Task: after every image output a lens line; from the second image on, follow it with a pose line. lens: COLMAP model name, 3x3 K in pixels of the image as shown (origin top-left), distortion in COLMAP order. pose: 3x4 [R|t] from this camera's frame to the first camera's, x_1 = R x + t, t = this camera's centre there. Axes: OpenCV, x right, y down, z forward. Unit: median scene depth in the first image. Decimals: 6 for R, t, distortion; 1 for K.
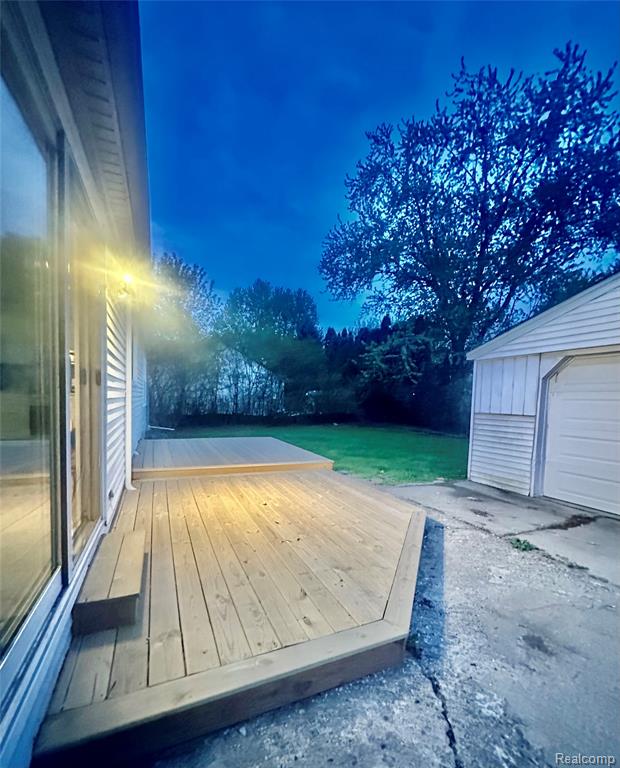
lens RADIAL K [[339.4, 0, 317.8], [0, 339.4, 420.7], [0, 0, 1]] dist [-0.000708, 0.000084]
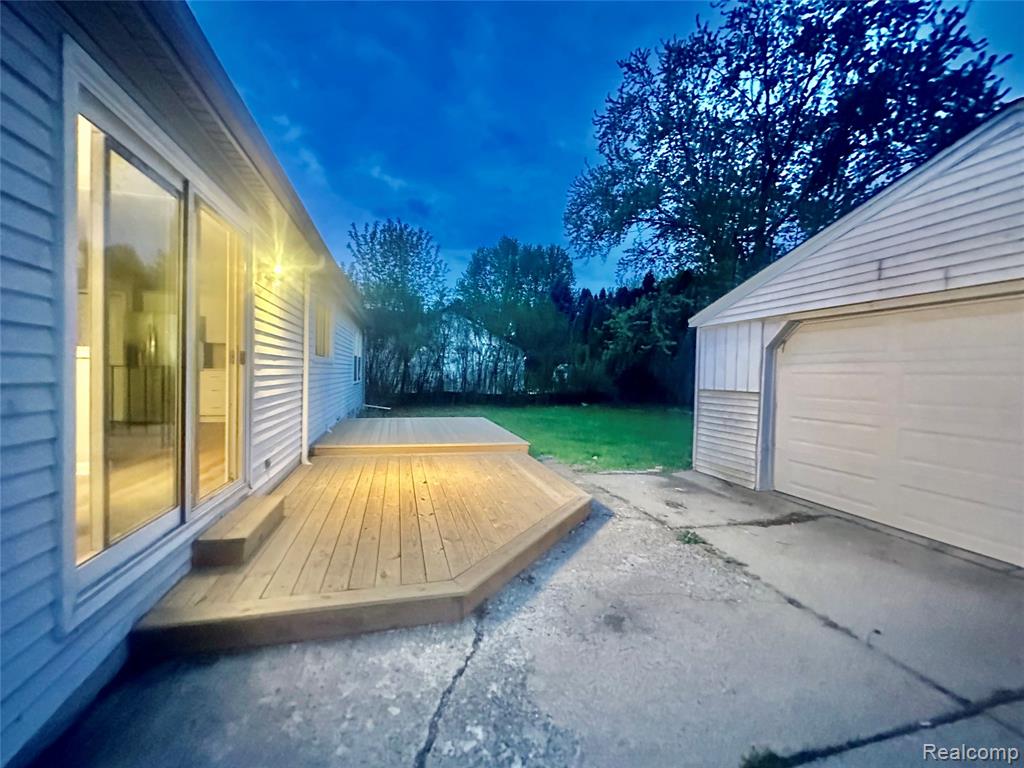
lens RADIAL K [[409.5, 0, 512.0], [0, 409.5, 384.0], [0, 0, 1]] dist [0.000080, -0.000302]
pose [[0.985493, -0.003273, -0.169684, 0.082594], [-0.003563, 0.999195, -0.039970, 0.002561], [0.169678, 0.039995, 0.984688, -0.036617]]
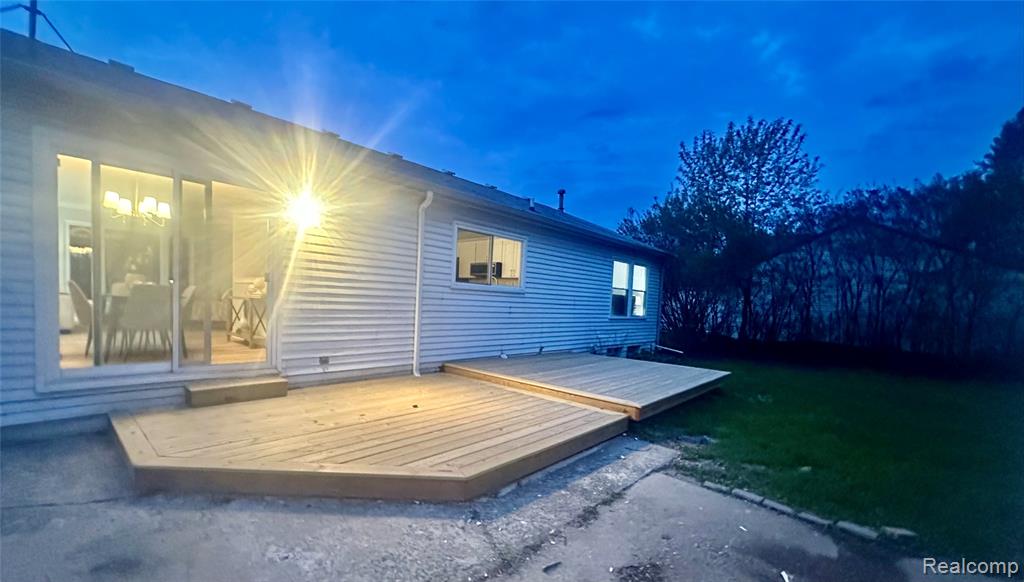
lens RADIAL K [[422.3, 0, 488.0], [0, 422.3, 326.0], [0, 0, 1]] dist [-0.000299, -0.000041]
pose [[0.365204, 0.043425, -0.929914, 0.281921], [-0.090558, 0.995831, 0.010938, -0.002019], [0.926512, 0.080217, 0.367614, 0.208326]]
